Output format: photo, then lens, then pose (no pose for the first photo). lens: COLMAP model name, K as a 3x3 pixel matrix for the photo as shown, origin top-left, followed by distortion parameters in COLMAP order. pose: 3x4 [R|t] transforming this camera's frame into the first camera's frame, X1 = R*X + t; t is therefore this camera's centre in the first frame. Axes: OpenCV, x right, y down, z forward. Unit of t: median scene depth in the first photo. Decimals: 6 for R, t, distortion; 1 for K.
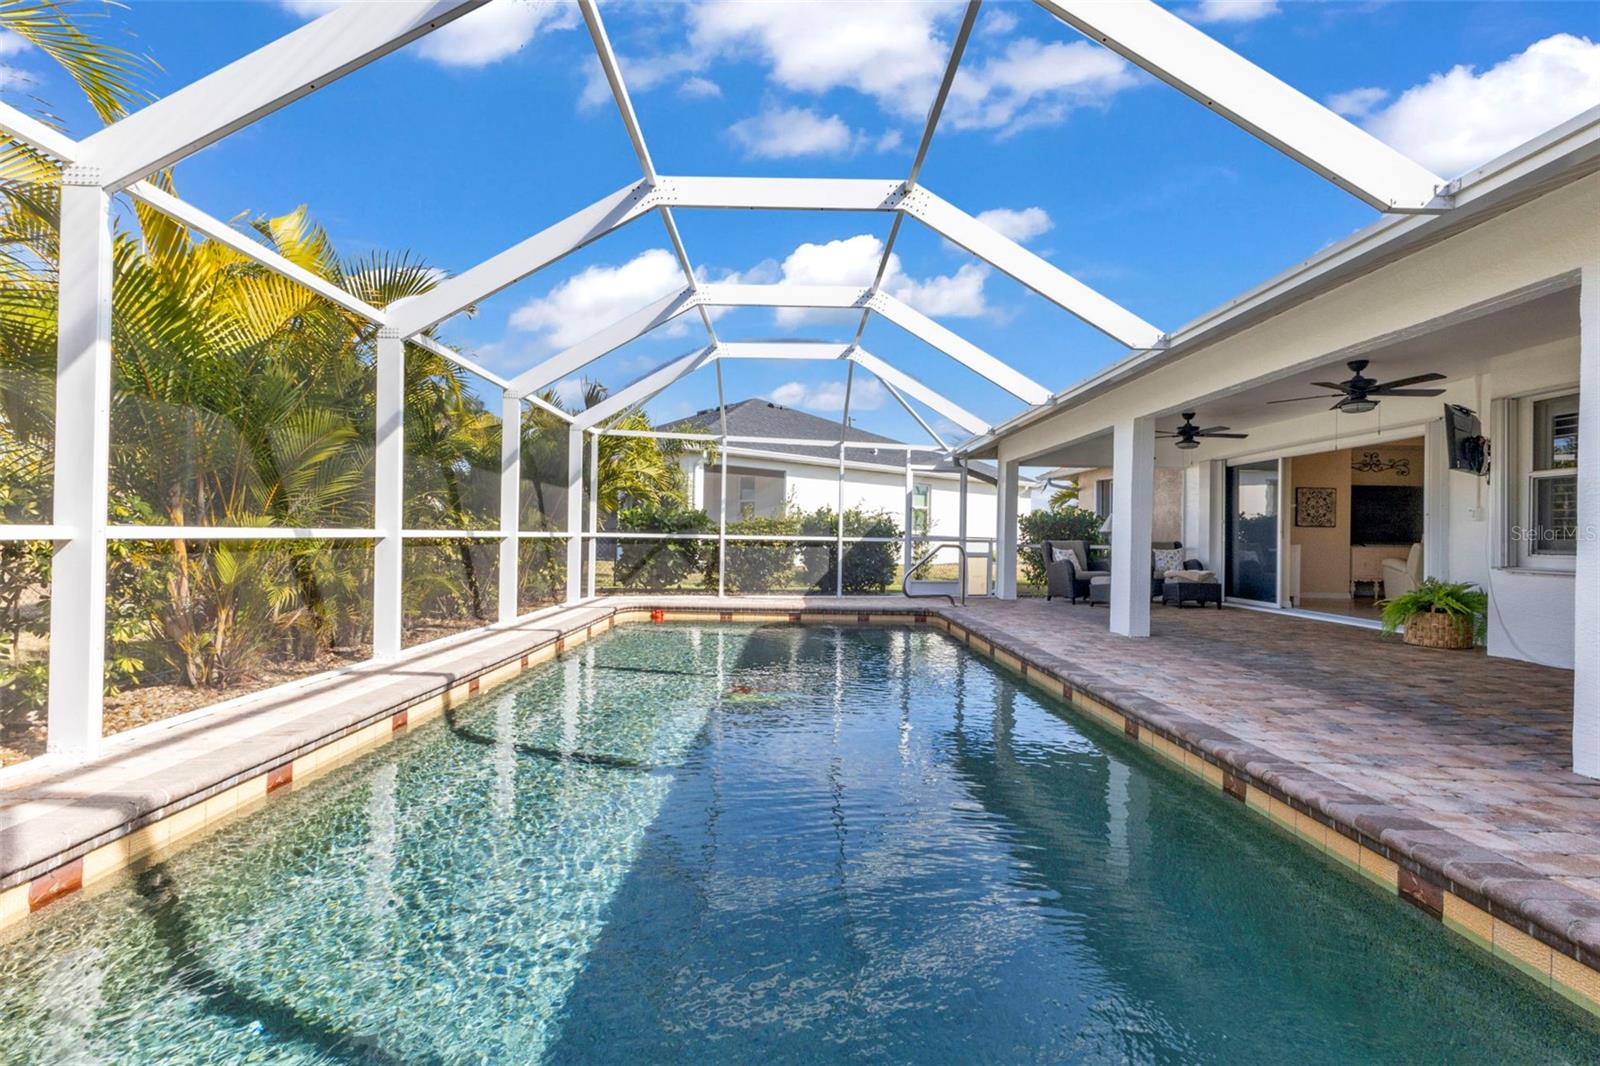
lens RADIAL K [[697.0, 0, 802.5], [0, 697.0, 529.5], [0, 0, 1]] dist [0.009827, -0.000325]
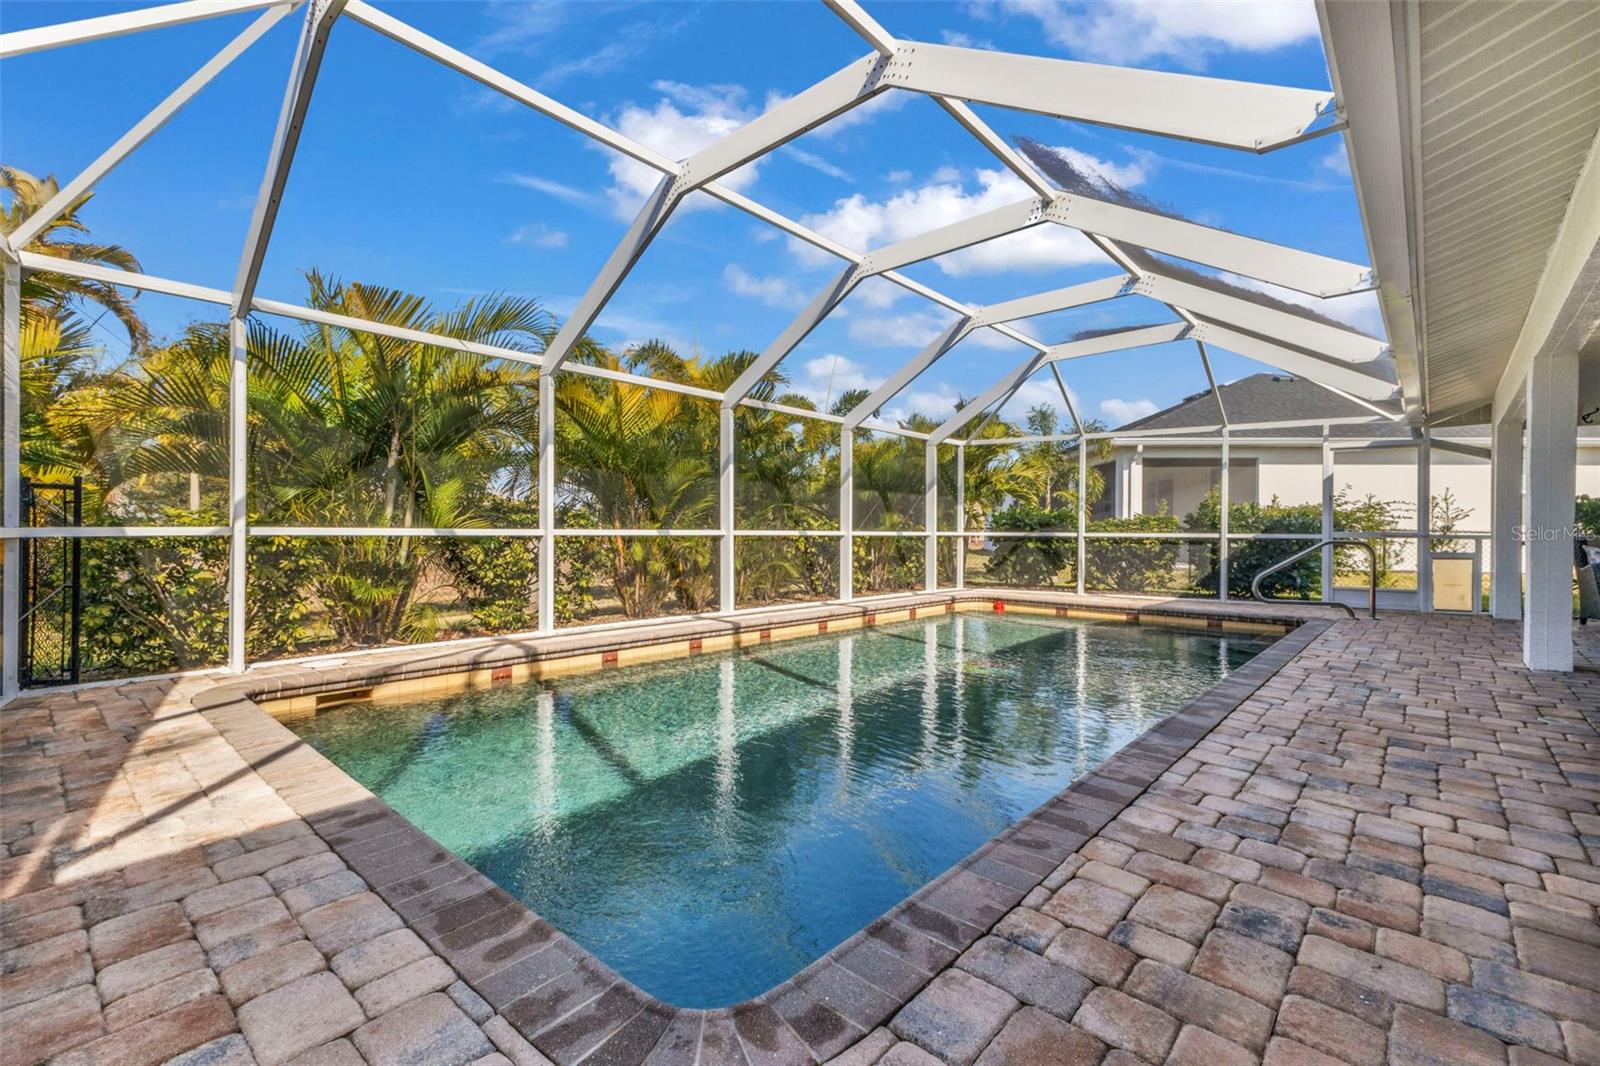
lens RADIAL K [[697.0, 0, 802.5], [0, 697.0, 529.5], [0, 0, 1]] dist [0.009827, -0.000325]
pose [[0.729646, -0.015731, -0.683644, 0.318375], [0.013220, 0.999873, -0.008898, 0.007742], [0.683697, -0.002545, 0.729762, -0.013910]]
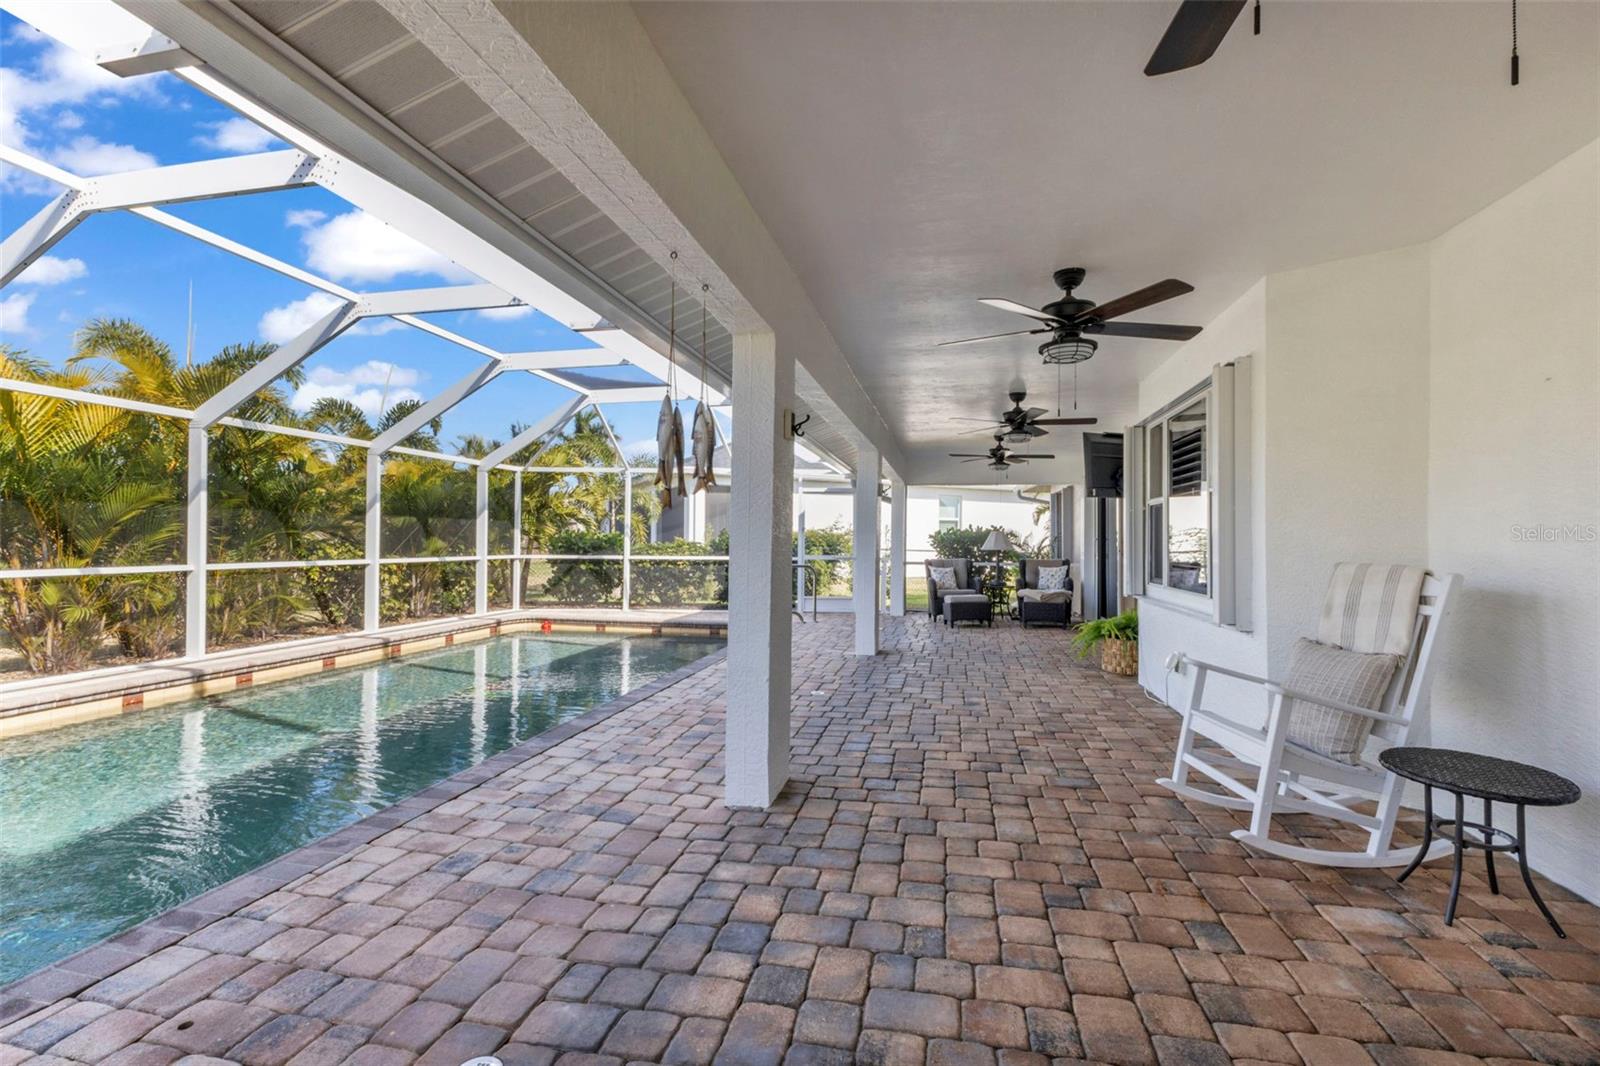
lens RADIAL K [[697.0, 0, 802.5], [0, 697.0, 529.5], [0, 0, 1]] dist [0.009827, -0.000325]
pose [[0.973423, -0.014377, -0.228561, 0.481640], [0.012180, 0.999865, -0.011021, -0.021332], [0.228689, 0.007944, 0.973467, -0.048039]]
